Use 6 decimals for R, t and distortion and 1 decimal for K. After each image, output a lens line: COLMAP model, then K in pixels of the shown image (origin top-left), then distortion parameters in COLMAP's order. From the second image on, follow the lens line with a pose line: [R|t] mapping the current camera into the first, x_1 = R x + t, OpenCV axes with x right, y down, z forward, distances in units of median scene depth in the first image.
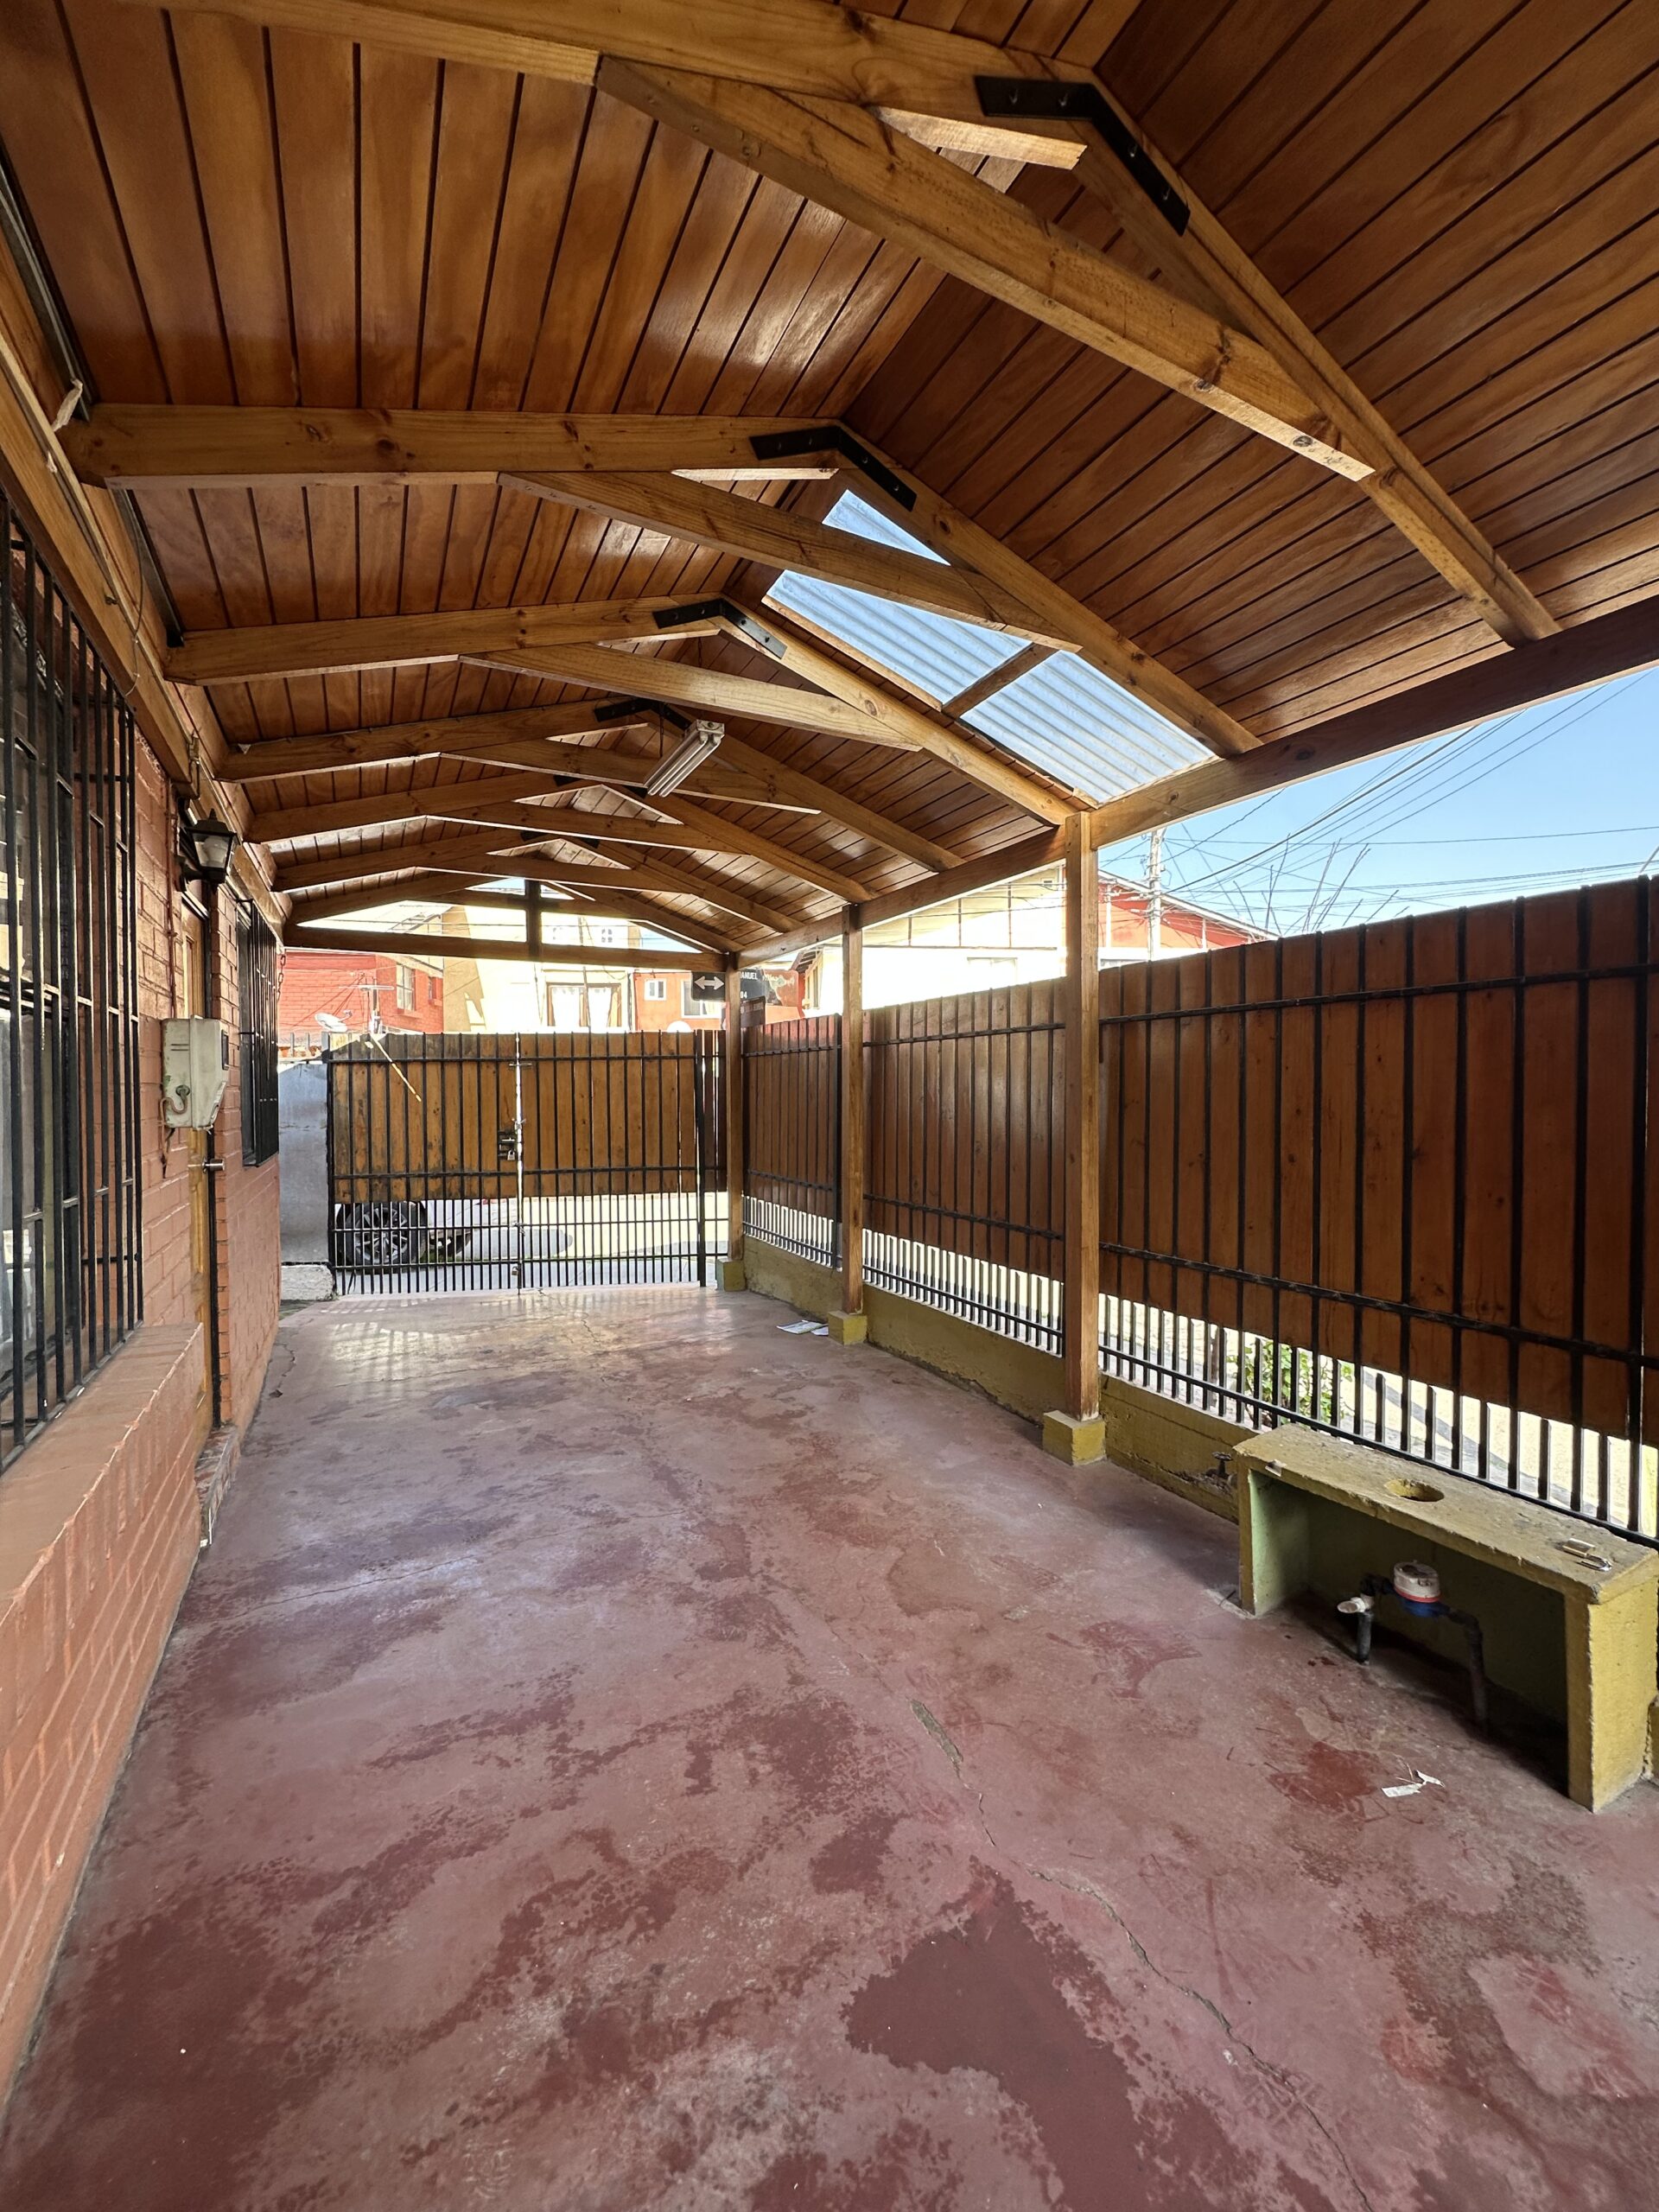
lens RADIAL K [[878.9, 0, 831.6], [0, 878.9, 1104.4], [0, 0, 1]] dist [-0.004365, 0.000682]
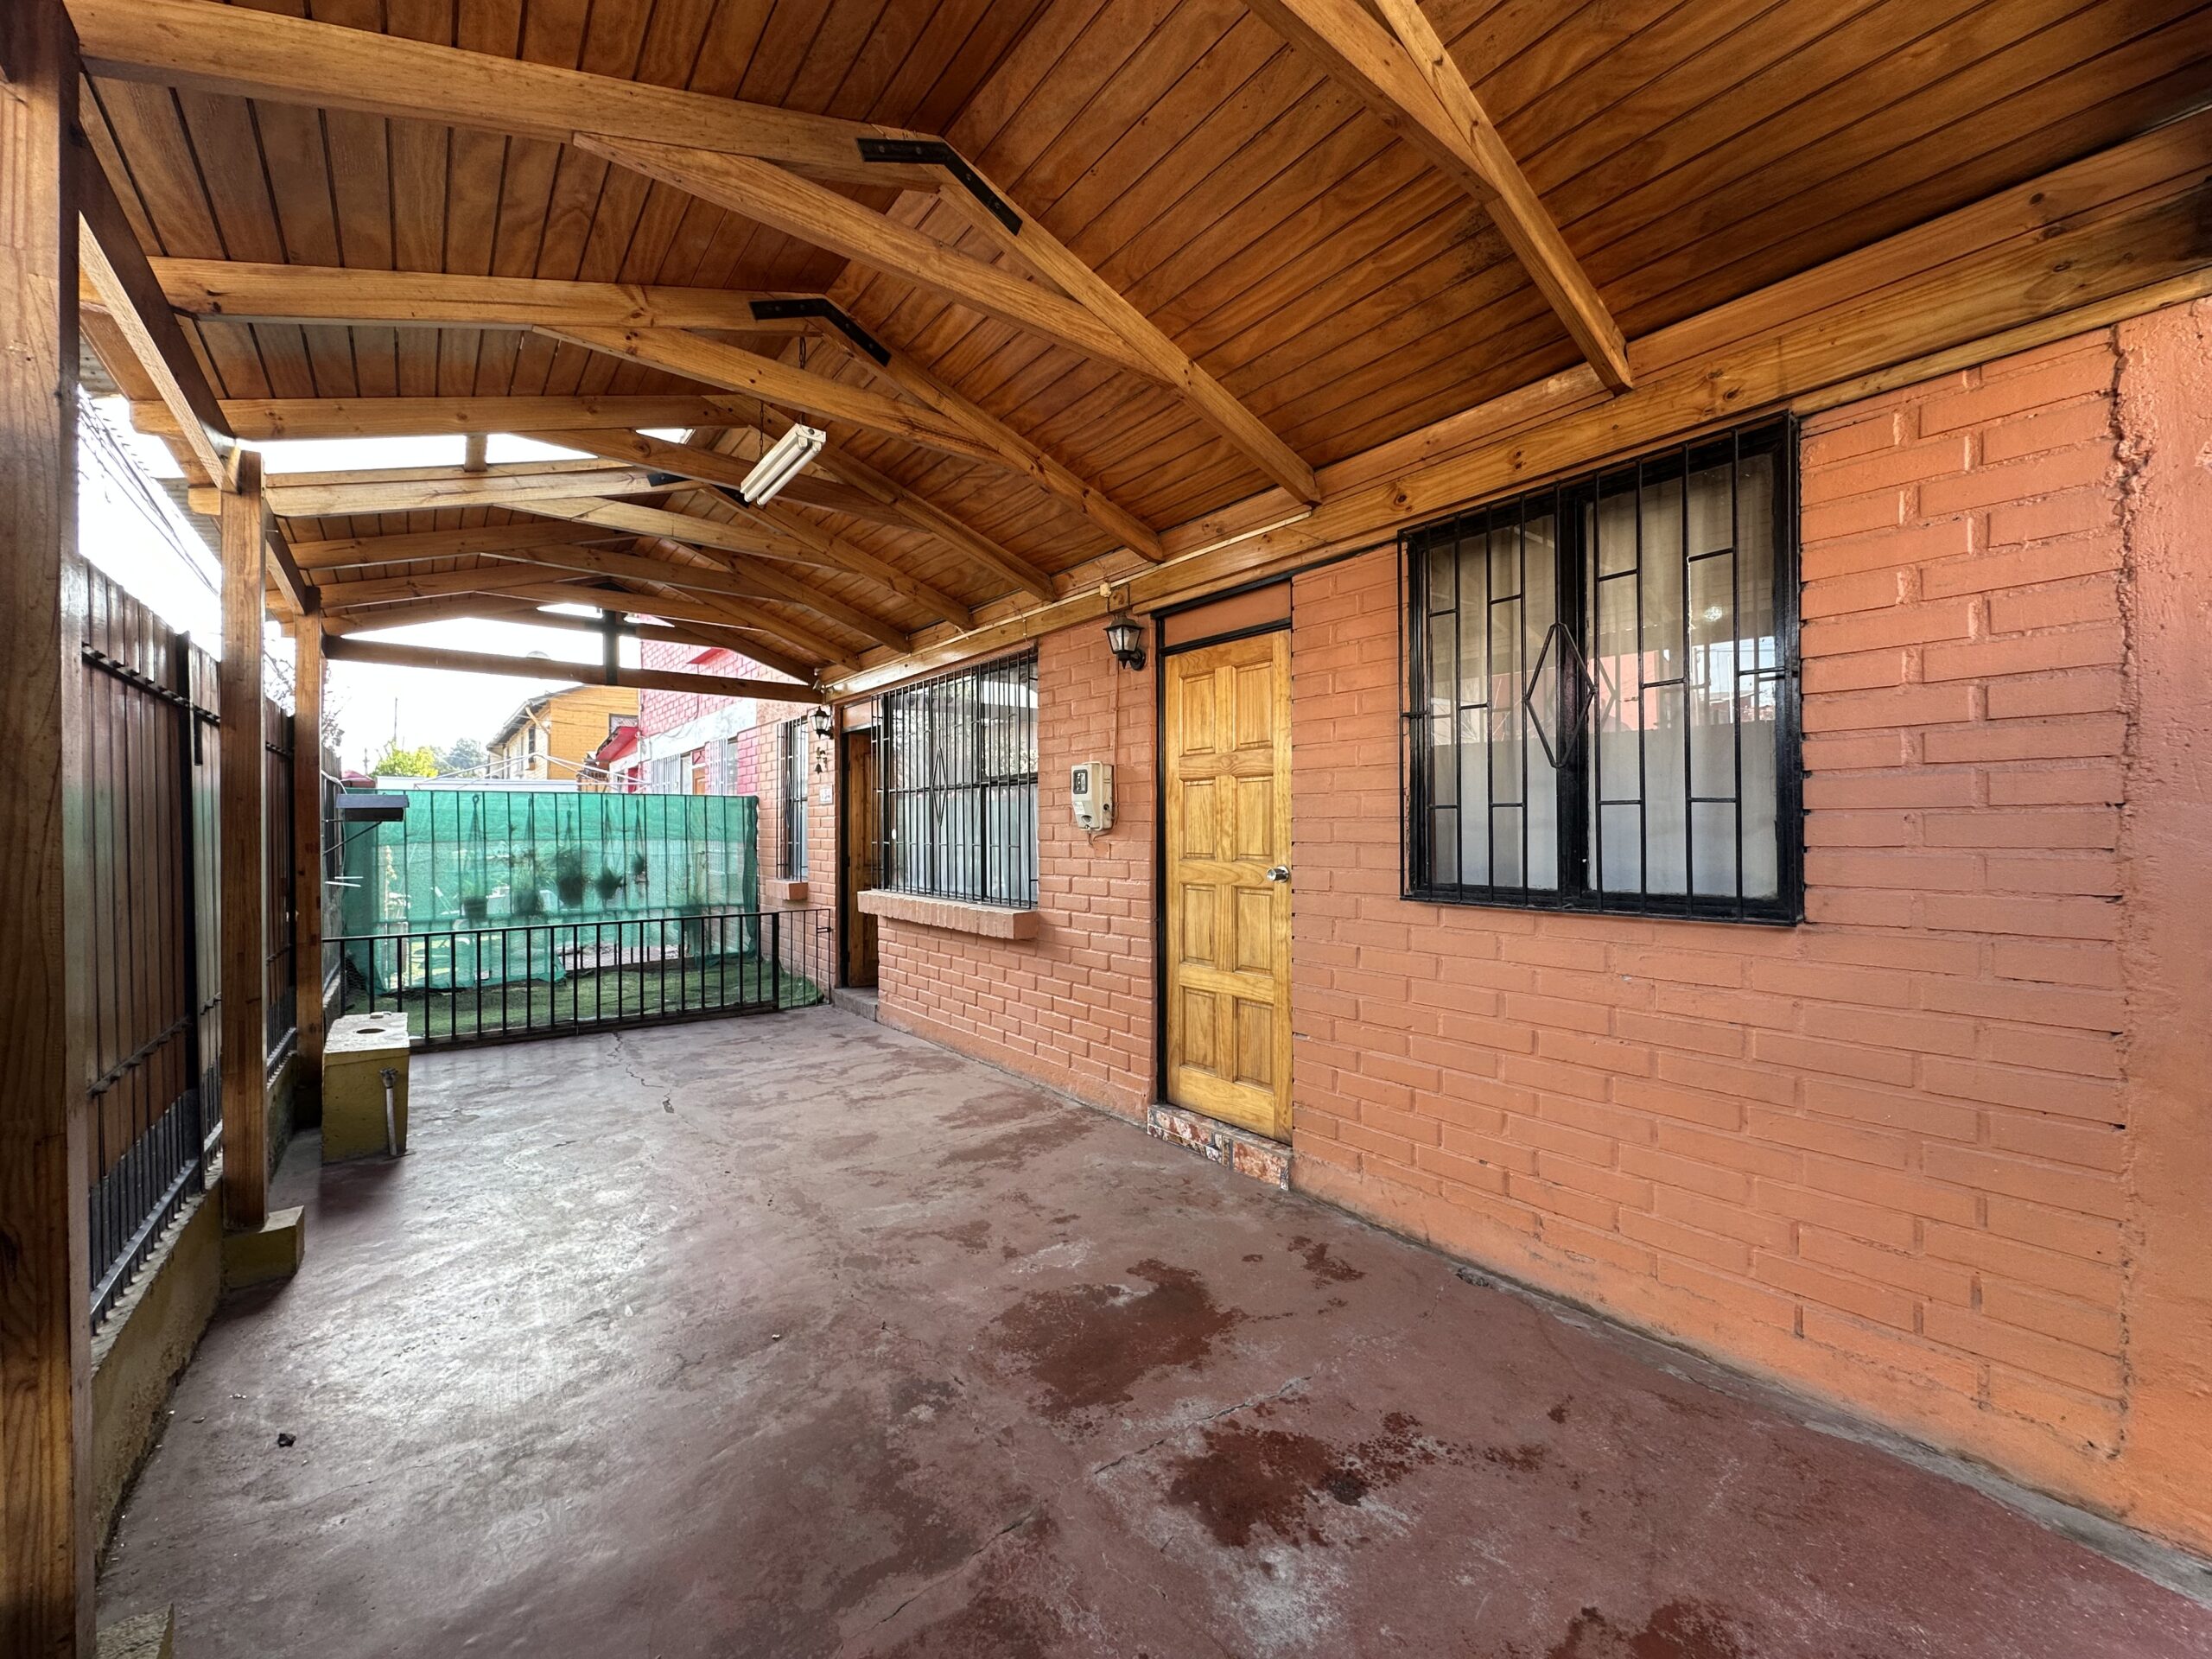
lens RADIAL K [[878.9, 0, 1104.4], [0, 878.9, 829.8], [0, 0, 1]] dist [-0.004365, 0.000682]
pose [[-0.984725, 0.011164, -0.173759, -0.576539], [0.007885, 0.999778, 0.019550, -0.006383], [0.173939, 0.017881, -0.984594, 3.320120]]
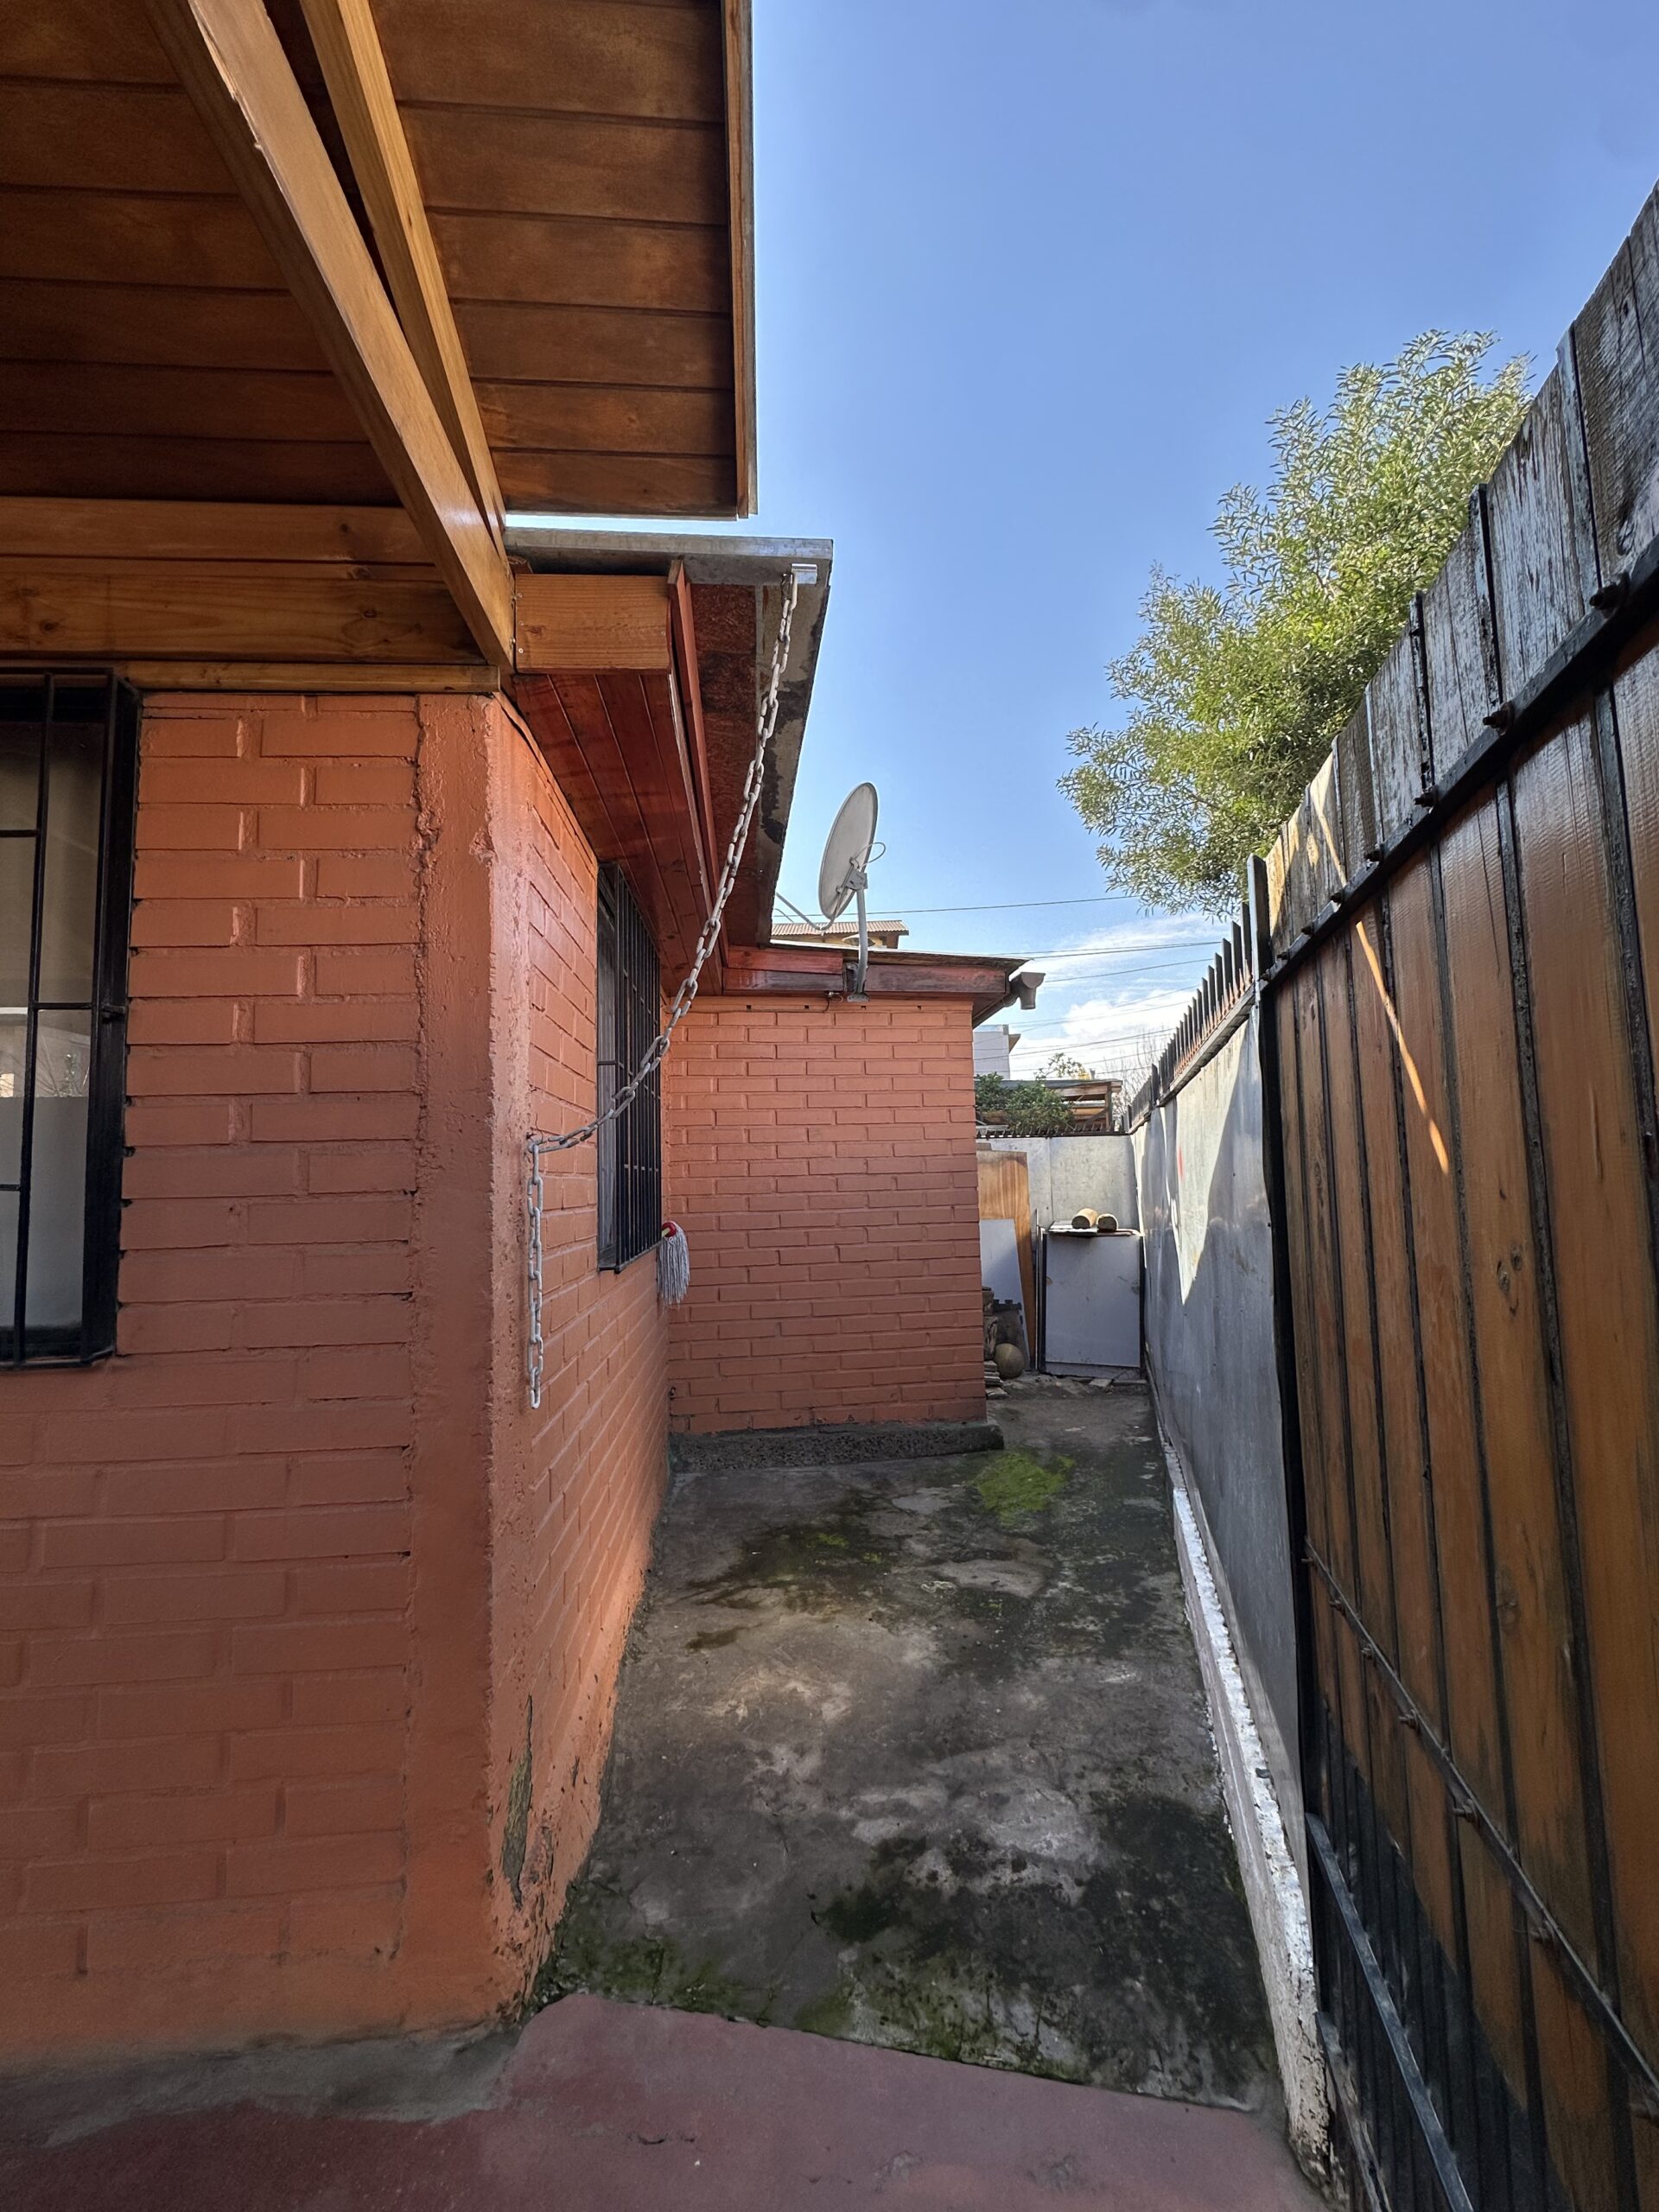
lens RADIAL K [[881.5, 0, 829.5], [0, 881.5, 1106.0], [0, 0, 1]] dist [-0.006585, 0.000259]
pose [[-0.396471, -0.058619, -0.916174, -1.125540], [0.012510, 0.997522, -0.069238, -0.024800], [0.917962, -0.038913, -0.394755, 3.314564]]
